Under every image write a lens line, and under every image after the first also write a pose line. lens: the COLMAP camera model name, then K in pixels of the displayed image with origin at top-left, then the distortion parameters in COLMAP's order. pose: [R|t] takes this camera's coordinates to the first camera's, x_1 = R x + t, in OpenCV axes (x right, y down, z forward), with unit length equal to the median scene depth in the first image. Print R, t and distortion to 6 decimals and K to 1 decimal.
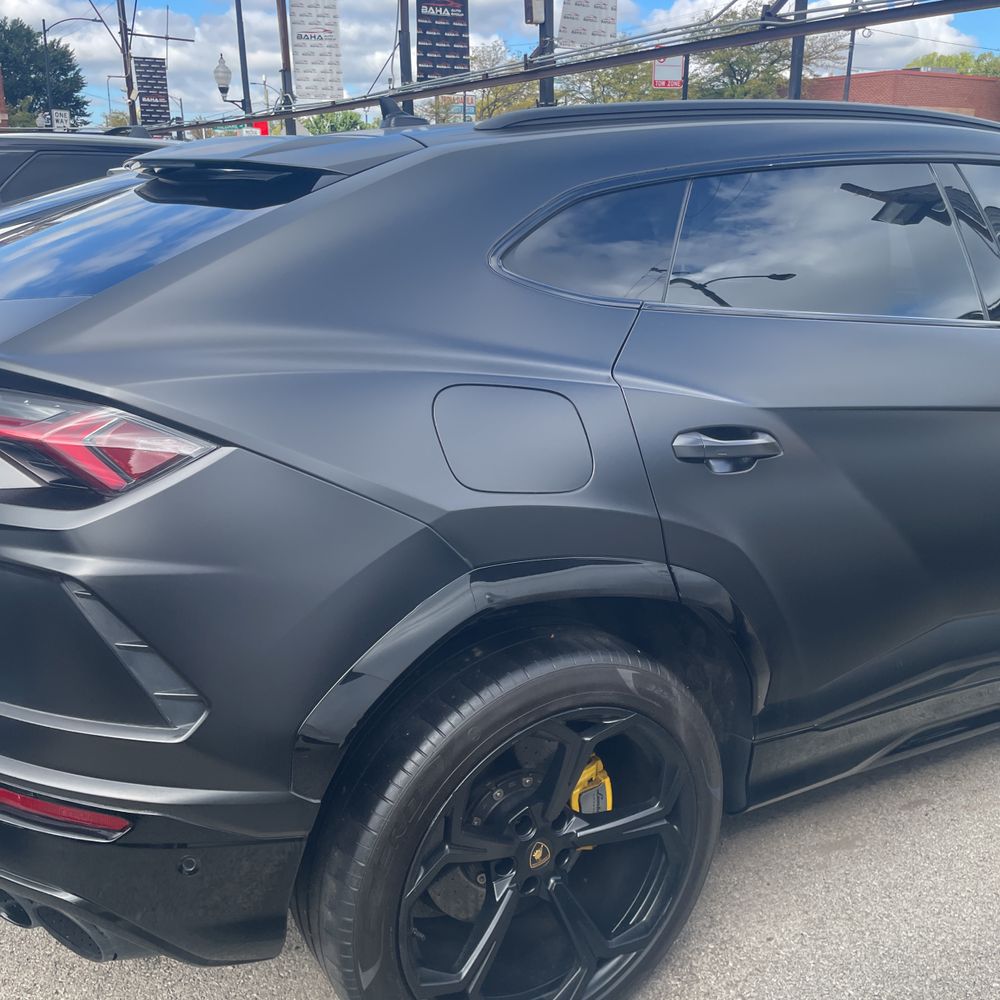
lens RADIAL K [[1010.8, 0, 502.3], [0, 1010.8, 511.3], [0, 0, 1]] dist [0.017999, 0.023933]
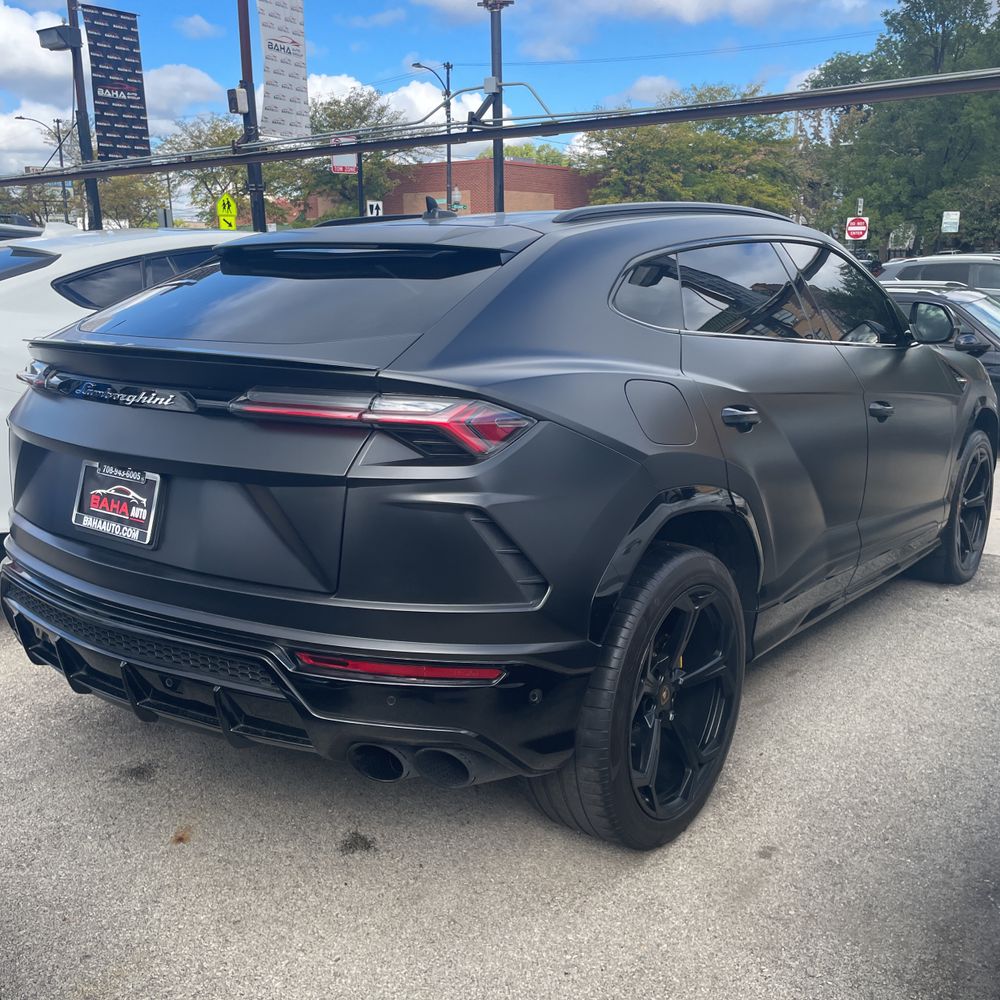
lens RADIAL K [[988.1, 0, 504.4], [0, 988.1, 499.3], [0, 0, 1]] dist [0.085885, -0.109668]
pose [[0.932444, -0.094701, 0.348682, -0.623519], [0.120453, 0.991310, -0.052879, 0.093883], [-0.340644, 0.091306, 0.935748, -0.298848]]
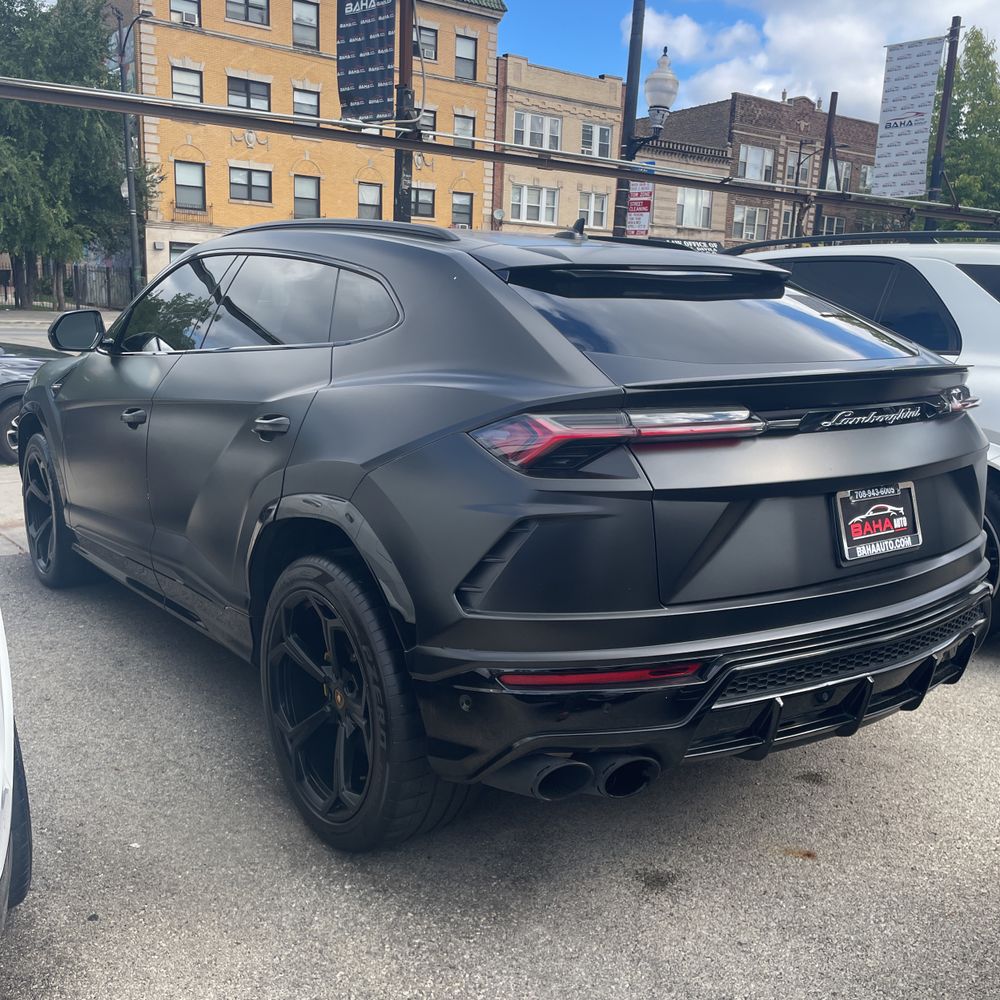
lens RADIAL K [[988.1, 0, 504.4], [0, 988.1, 499.3], [0, 0, 1]] dist [0.085885, -0.109668]
pose [[-0.085393, -0.221254, 0.971470, -1.821302], [0.274299, 0.932133, 0.236406, -0.480525], [-0.957845, 0.286661, -0.018908, 1.488536]]
